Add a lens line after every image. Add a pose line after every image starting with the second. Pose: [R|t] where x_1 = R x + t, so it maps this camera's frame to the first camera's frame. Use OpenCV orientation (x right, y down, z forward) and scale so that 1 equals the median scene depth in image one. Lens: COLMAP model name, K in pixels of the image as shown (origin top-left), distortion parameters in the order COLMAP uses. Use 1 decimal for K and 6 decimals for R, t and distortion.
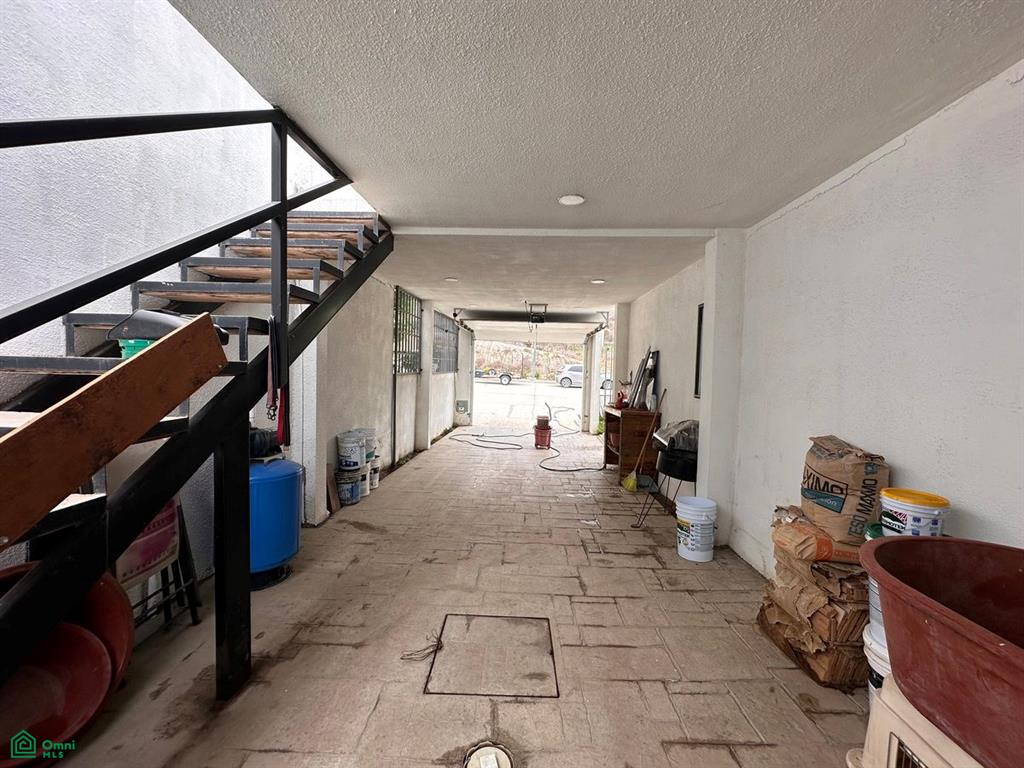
lens RADIAL K [[409.0, 0, 514.6], [0, 409.0, 385.5], [0, 0, 1]] dist [-0.002143, -0.000088]
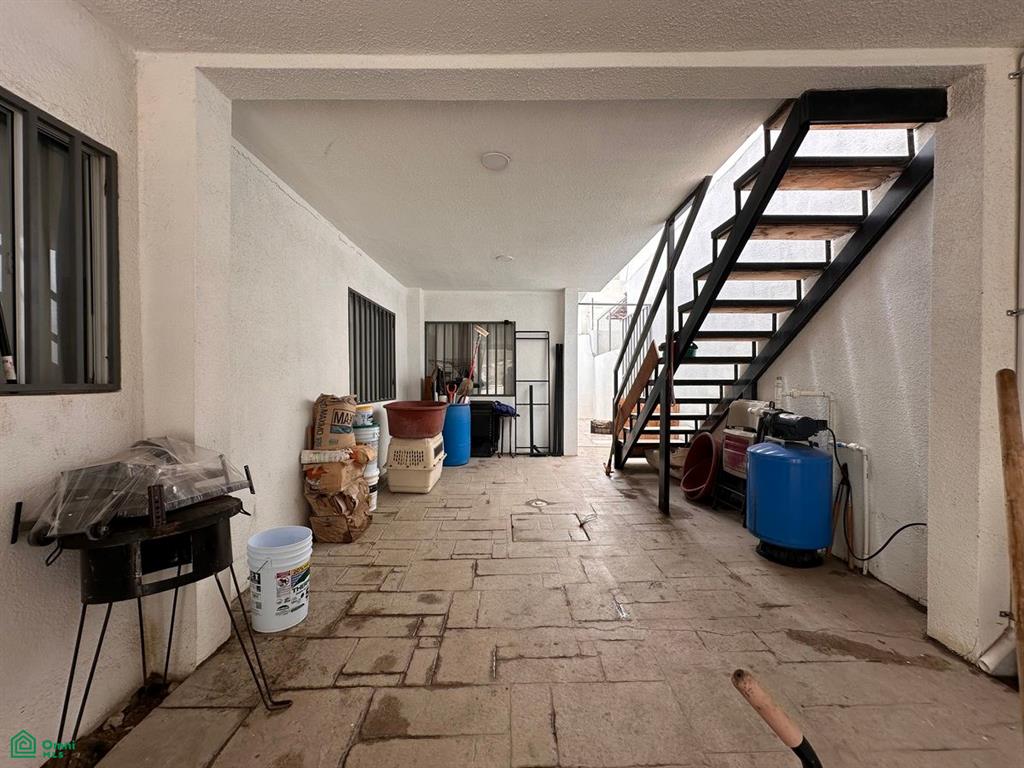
lens RADIAL K [[409.0, 0, 511.5], [0, 409.0, 382.9], [0, 0, 1]] dist [-0.002143, -0.000088]
pose [[-0.999205, -0.024677, -0.031312, 0.109296], [-0.026234, 0.998388, 0.050326, -0.004461], [0.030019, 0.051107, -0.998242, 1.780858]]
